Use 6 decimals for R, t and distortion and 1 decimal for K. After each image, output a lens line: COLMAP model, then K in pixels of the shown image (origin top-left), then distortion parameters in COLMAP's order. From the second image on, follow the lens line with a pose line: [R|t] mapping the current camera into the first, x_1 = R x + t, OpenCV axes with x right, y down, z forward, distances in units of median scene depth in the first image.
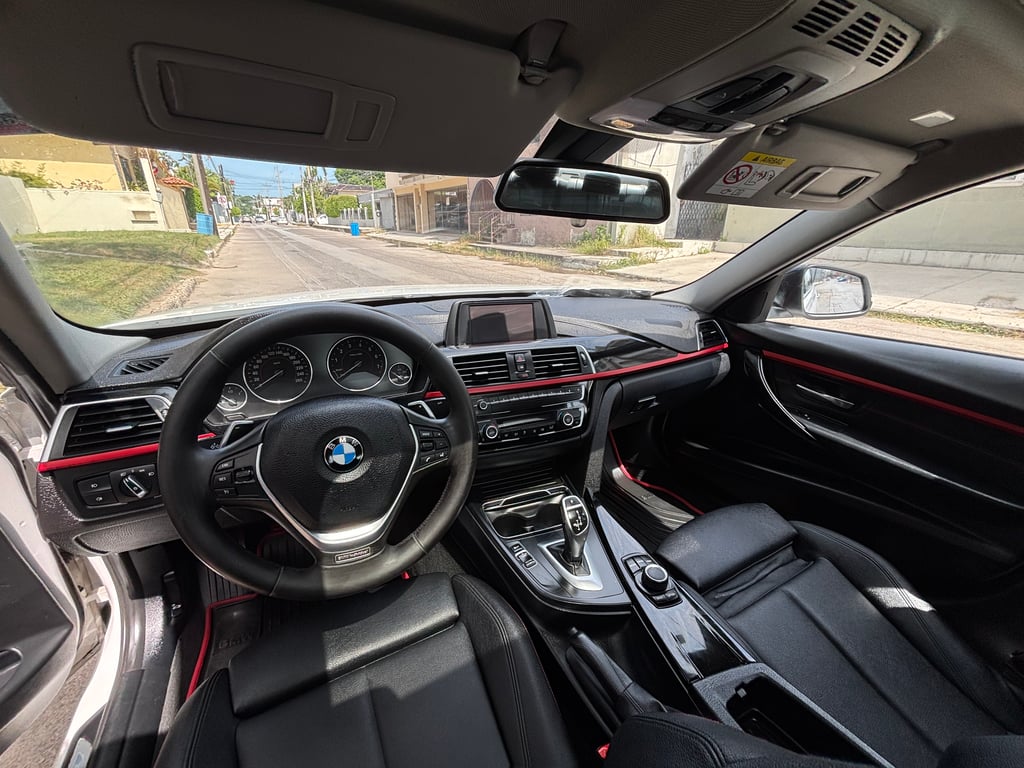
lens RADIAL K [[410.4, 0, 499.6], [0, 410.4, 396.1], [0, 0, 1]] dist [0.017499, 0.000139]
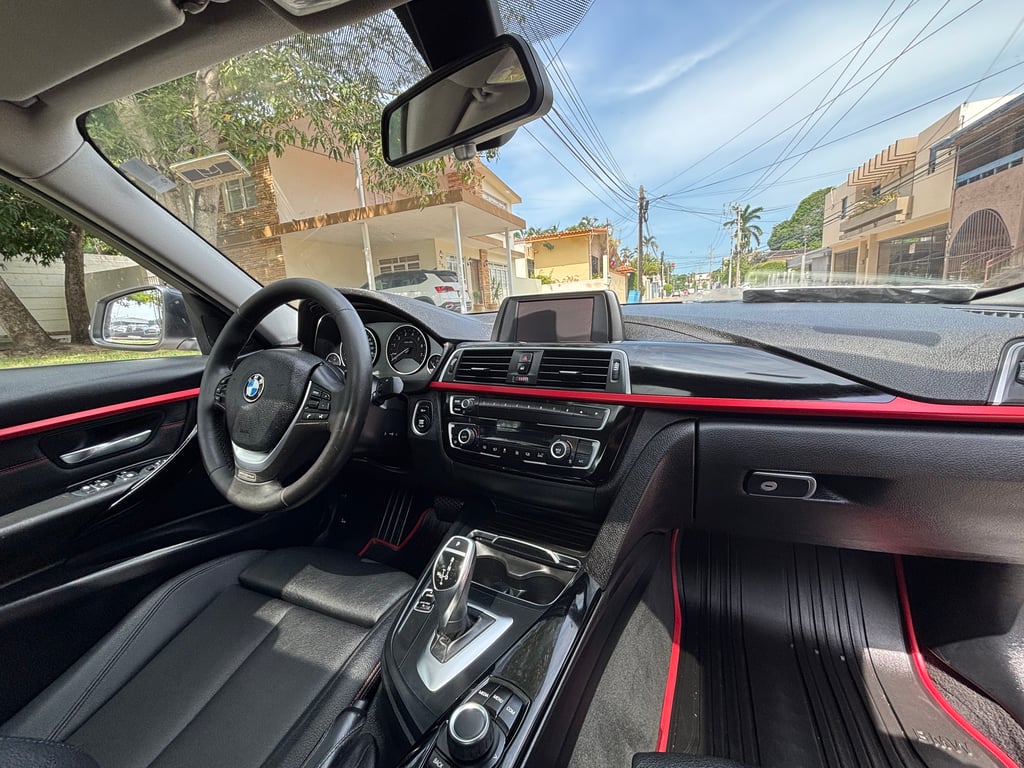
lens RADIAL K [[410.9, 0, 509.8], [0, 410.9, 381.4], [0, 0, 1]] dist [-0.000506, -0.000125]
pose [[0.620758, 0.093491, -0.778408, 0.511795], [-0.238185, 0.968425, -0.073633, 0.012828], [0.746945, 0.231113, 0.623425, 0.382720]]
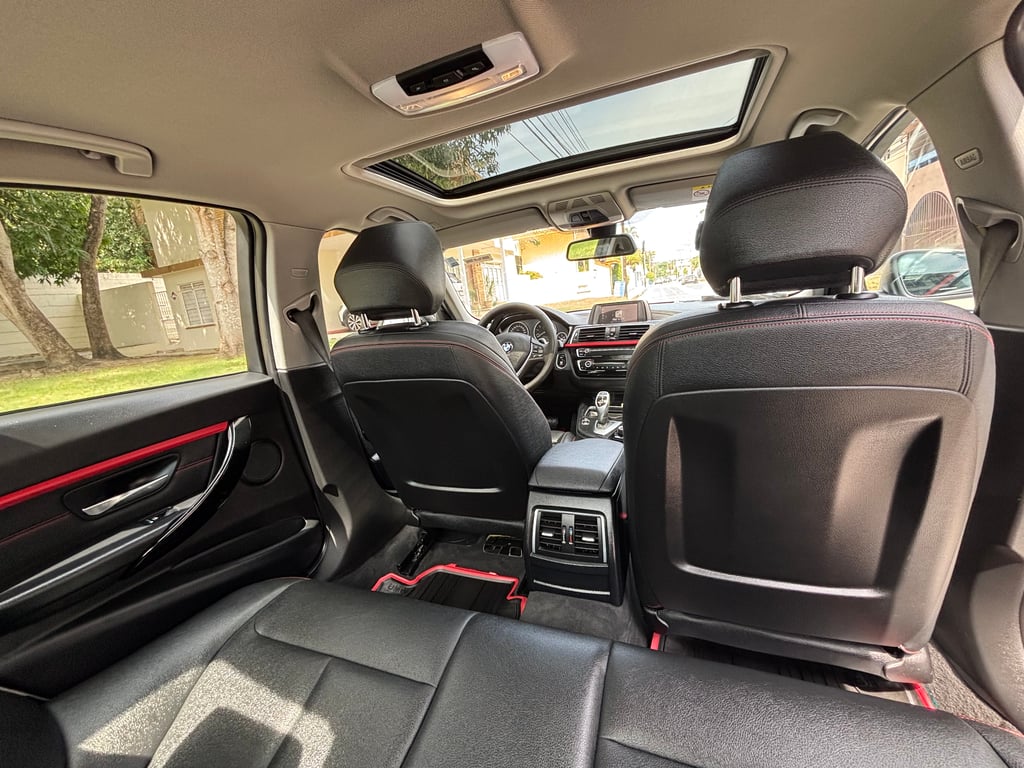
lens RADIAL K [[414.8, 0, 512.0], [0, 414.8, 384.0], [0, 0, 1]] dist [-0.001144, -0.000198]
pose [[0.652782, 0.069202, -0.754378, 0.961463], [-0.179928, 0.981486, -0.065660, 0.289709], [0.735868, 0.178595, 0.653148, -0.453599]]
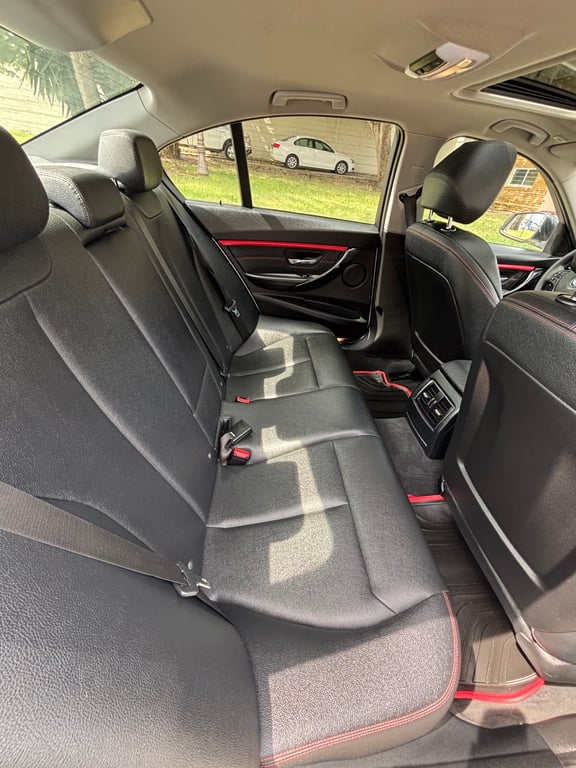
lens RADIAL K [[308.2, 0, 287.6], [0, 308.2, 386.1], [0, 0, 1]] dist [-0.000506, -0.000125]
pose [[-0.386084, 0.502058, -0.773871, 1.301314], [-0.451171, 0.628957, 0.633133, 0.085699], [0.804602, 0.593591, -0.016316, -0.161217]]
